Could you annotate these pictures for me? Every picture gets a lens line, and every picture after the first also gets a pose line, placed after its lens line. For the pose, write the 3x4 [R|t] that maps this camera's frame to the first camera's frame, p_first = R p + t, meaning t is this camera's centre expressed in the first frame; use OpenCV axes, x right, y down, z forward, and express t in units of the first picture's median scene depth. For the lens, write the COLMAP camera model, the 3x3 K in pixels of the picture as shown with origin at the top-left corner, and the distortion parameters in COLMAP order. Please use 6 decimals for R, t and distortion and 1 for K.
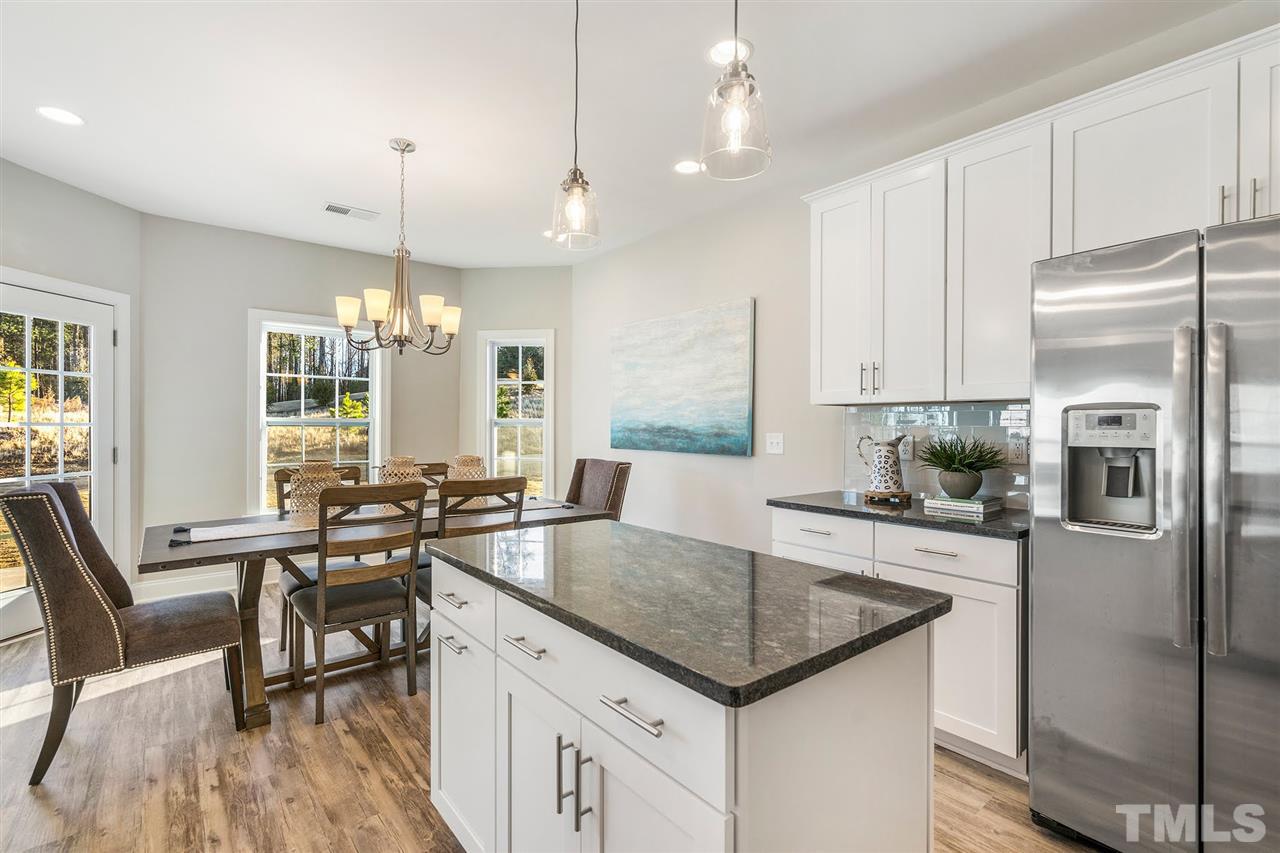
lens RADIAL K [[581.4, 0, 640.0], [0, 581.4, 426.5], [0, 0, 1]] dist [0.010591, -0.000570]
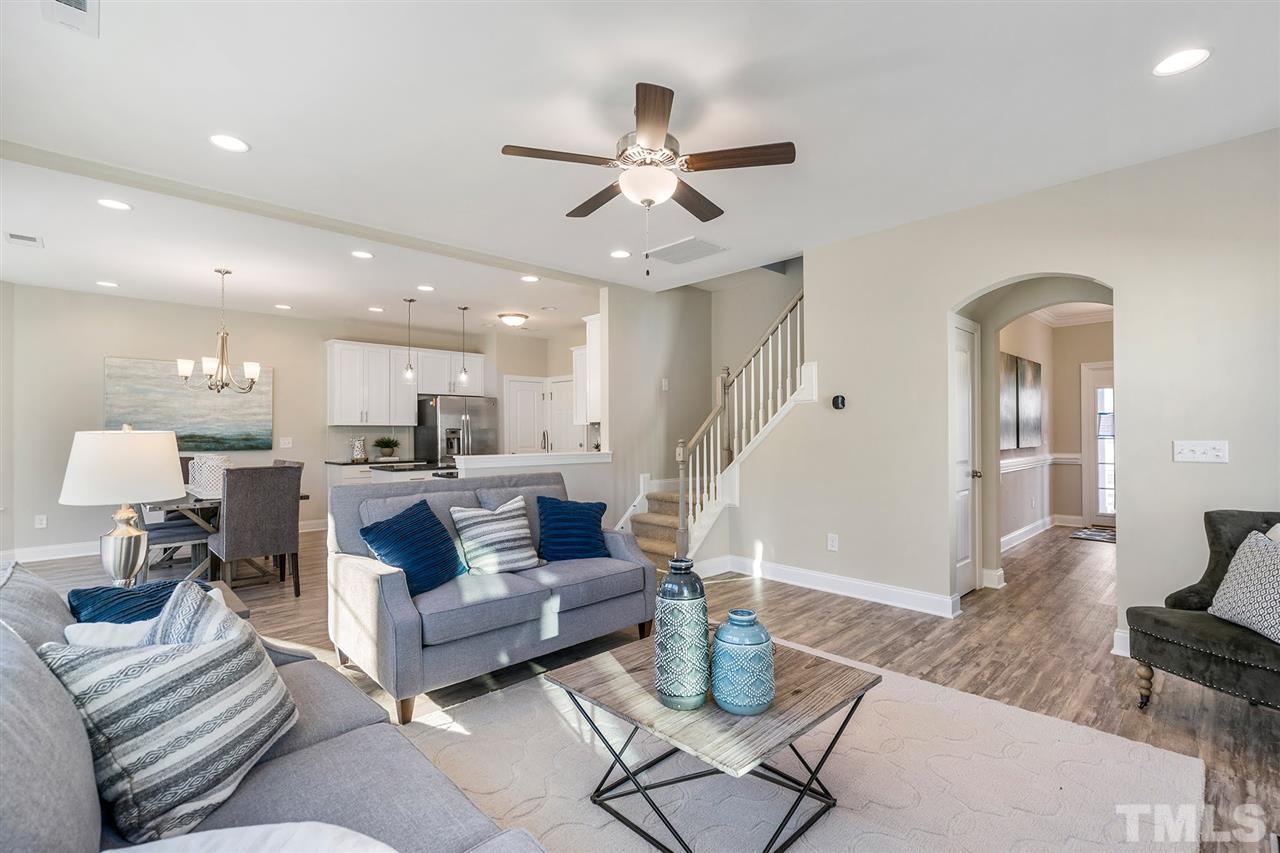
lens RADIAL K [[581.4, 0, 640.0], [0, 581.4, 426.5], [0, 0, 1]] dist [0.010591, -0.000570]
pose [[-0.078330, 0.005468, 0.996913, -1.722473], [0.004722, 0.999976, -0.005114, -0.010164], [-0.996916, 0.004307, -0.078353, -0.063477]]
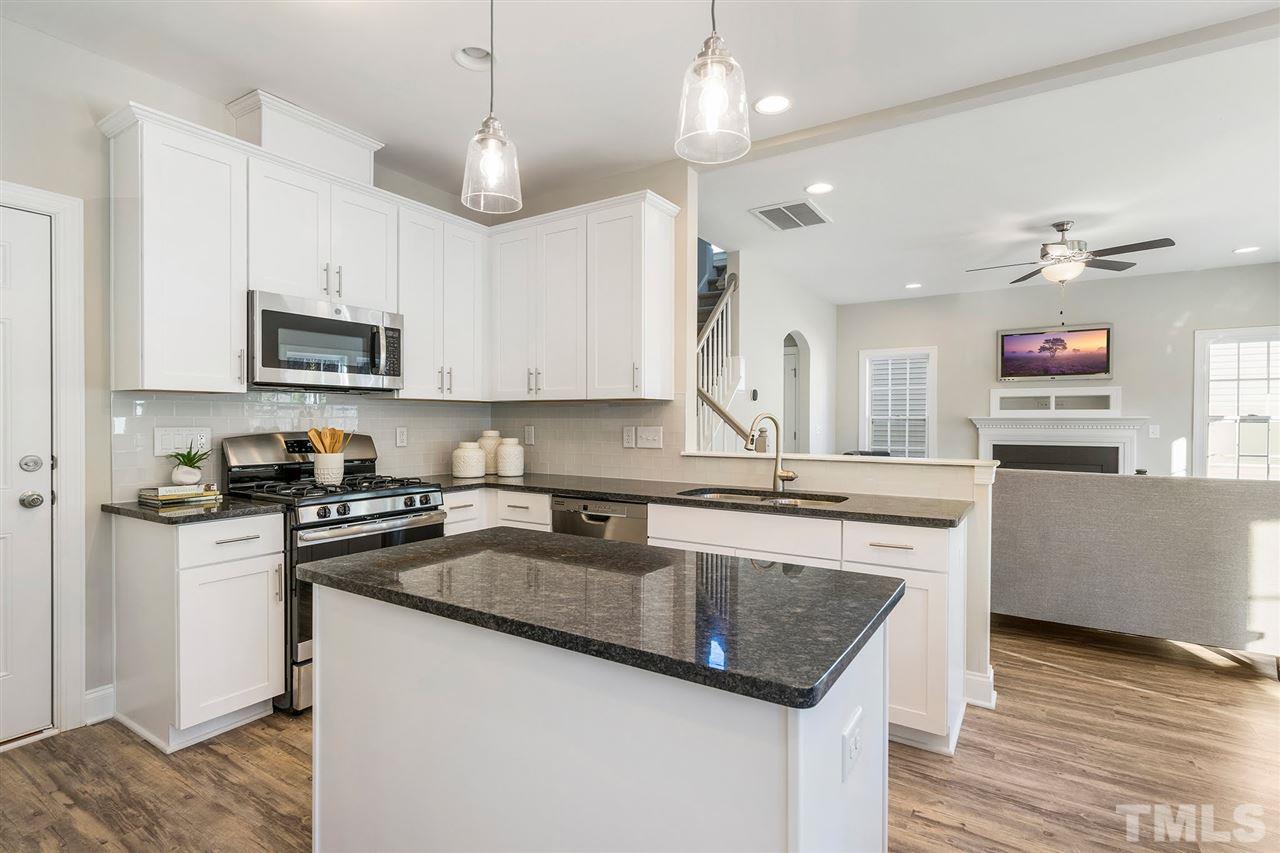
lens RADIAL K [[615.1, 0, 640.0], [0, 615.1, 426.5], [0, 0, 1]] dist [-0.003042, -0.000270]
pose [[-0.951790, -0.003538, -0.306731, 0.084397], [-0.006332, 0.999947, 0.008116, 0.002202], [0.306686, 0.009667, -0.951762, 0.731033]]
